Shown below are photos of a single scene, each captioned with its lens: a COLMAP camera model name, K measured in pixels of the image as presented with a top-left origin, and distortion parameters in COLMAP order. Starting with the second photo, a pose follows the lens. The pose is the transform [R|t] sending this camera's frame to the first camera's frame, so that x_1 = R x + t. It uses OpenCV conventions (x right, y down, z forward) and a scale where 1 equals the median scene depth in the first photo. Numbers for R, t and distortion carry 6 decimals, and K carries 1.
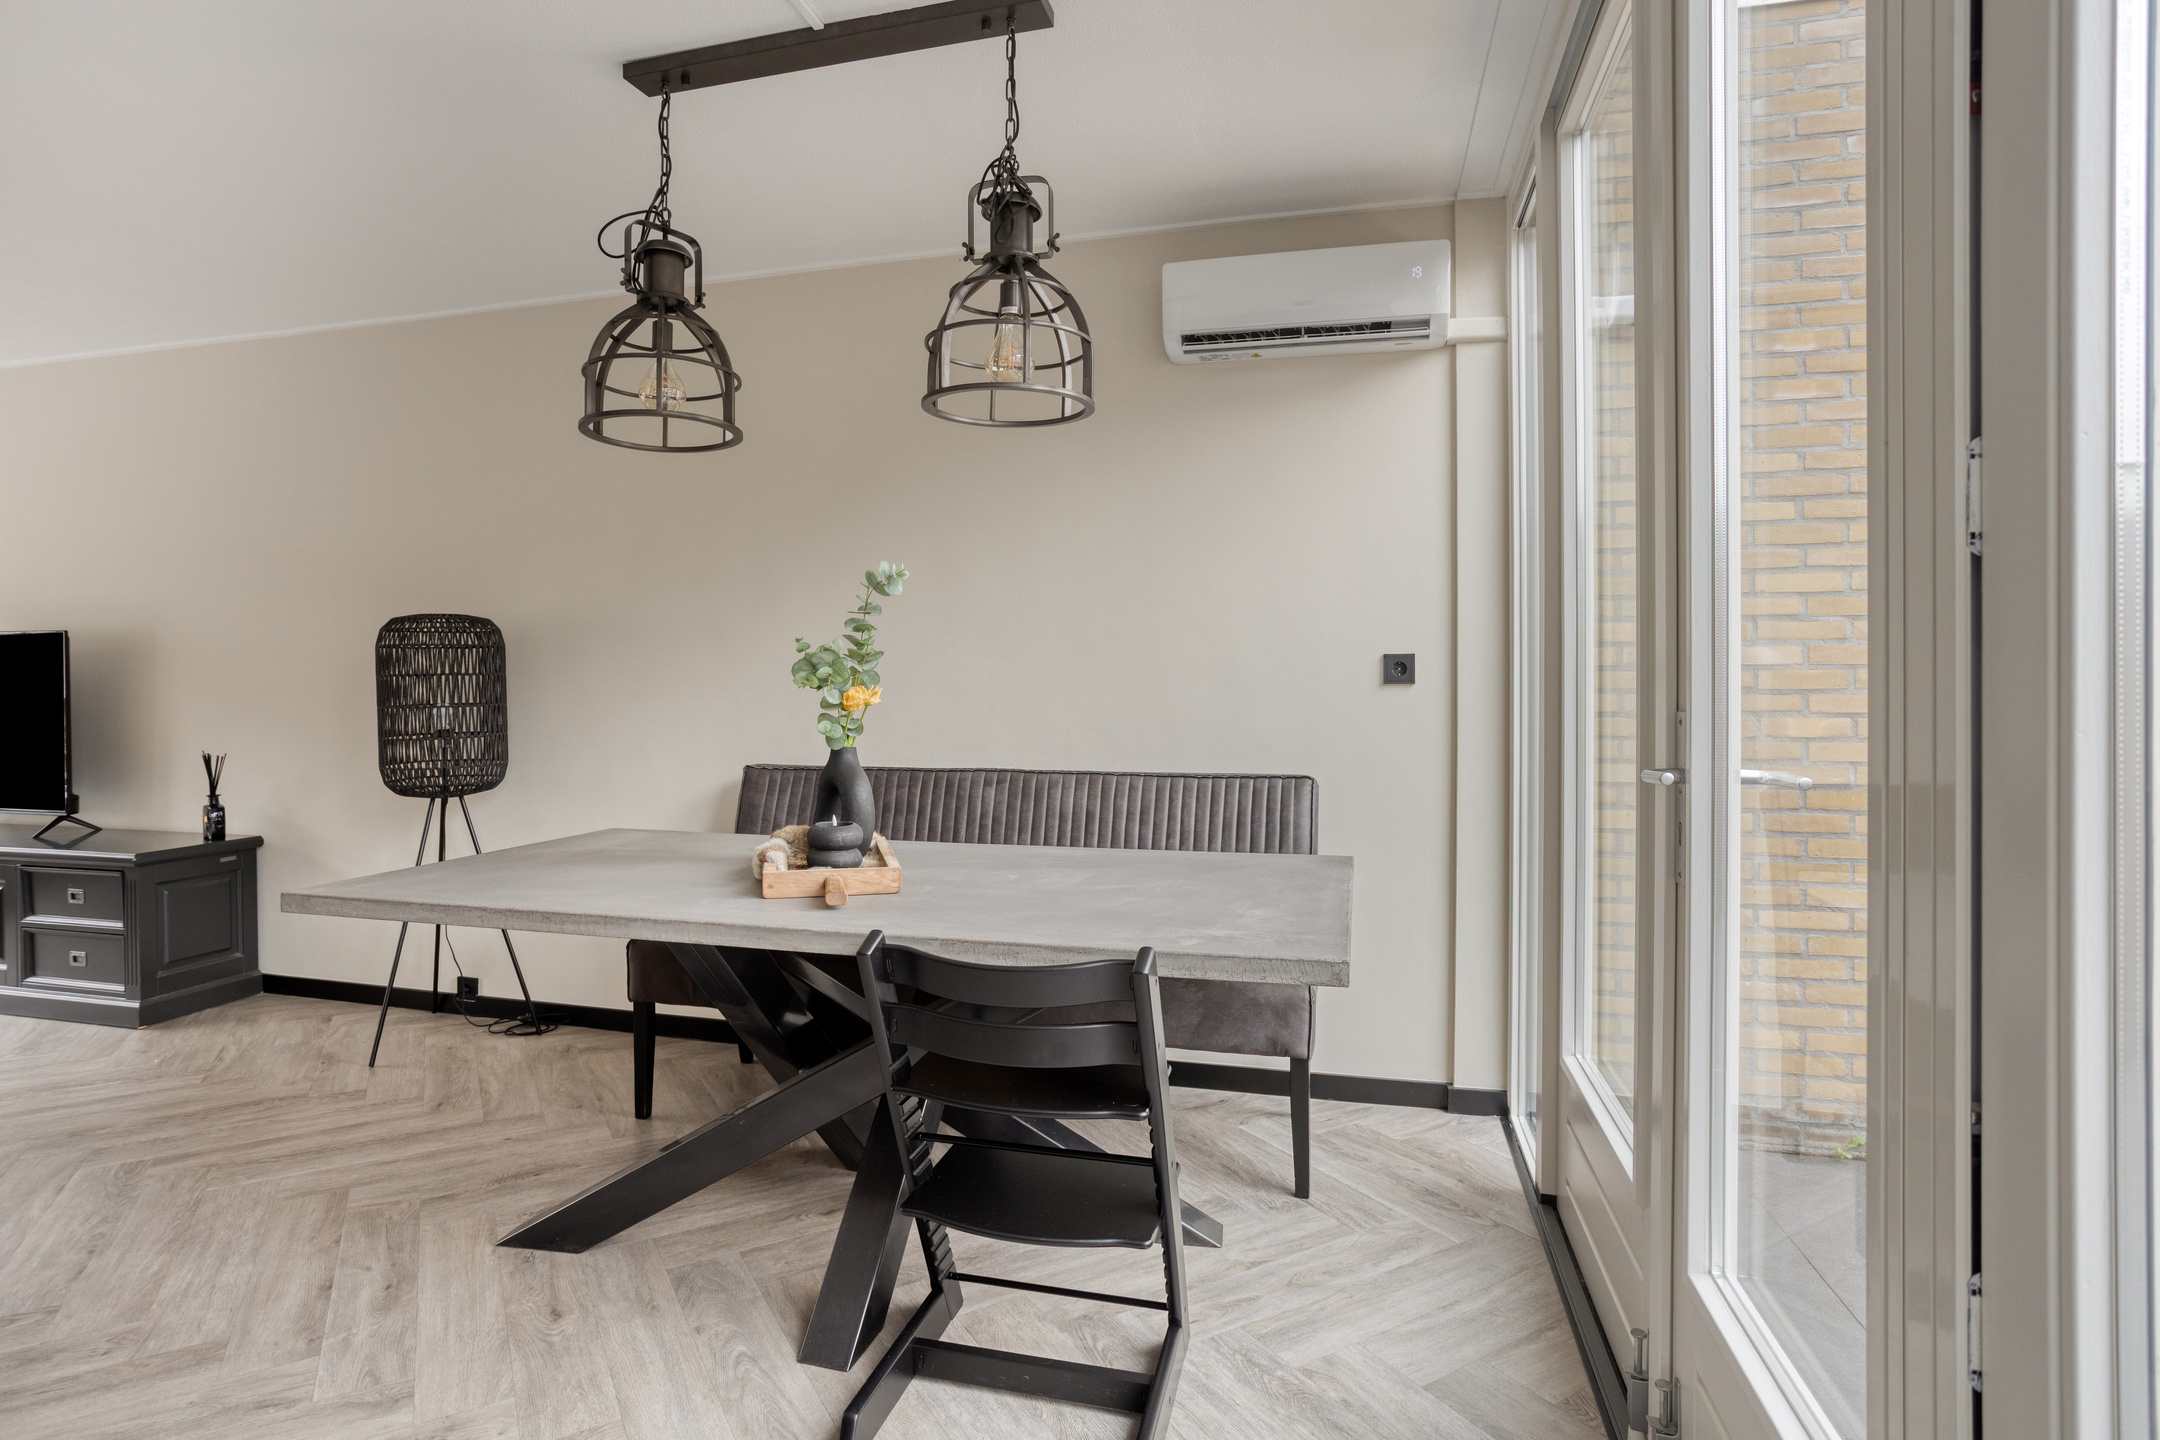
lens RADIAL K [[1106.5, 0, 1057.6], [0, 1106.5, 685.7], [0, 0, 1]] dist [-0.060342, 0.037631]
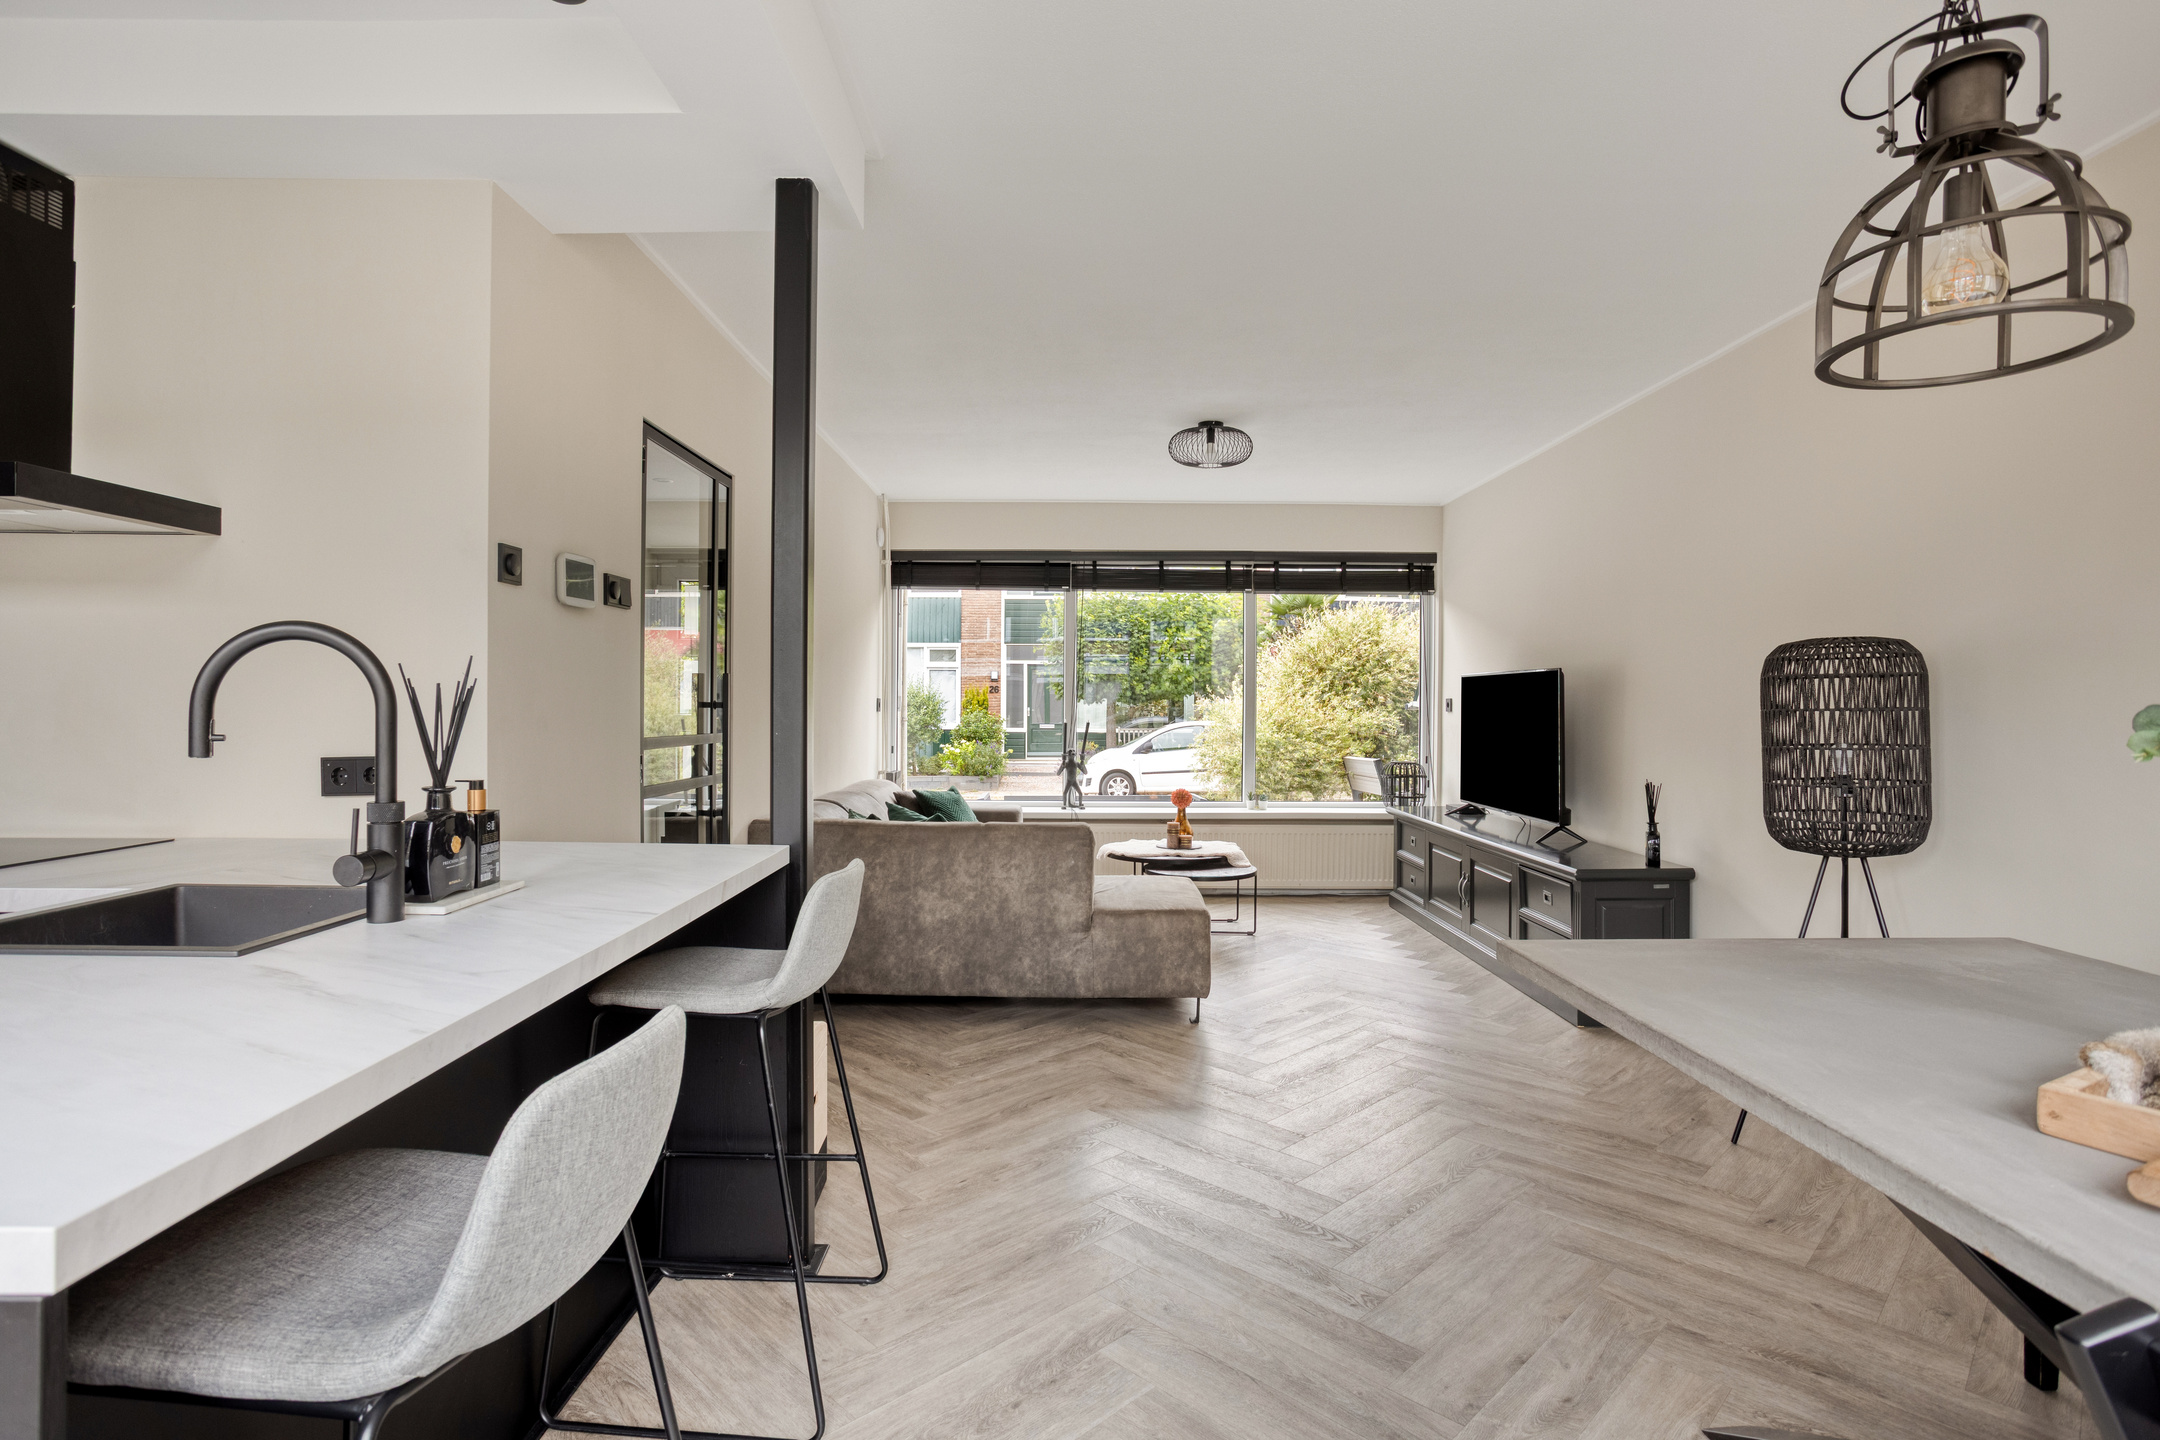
lens RADIAL K [[1084.8, 0, 1068.8], [0, 1084.8, 704.5], [0, 0, 1]] dist [-0.064310, 0.034931]
pose [[0.255045, 0.006055, -0.966910, 0.088386], [-0.007999, 0.999959, 0.004152, -0.016049], [0.966896, 0.006676, 0.255083, 0.274324]]
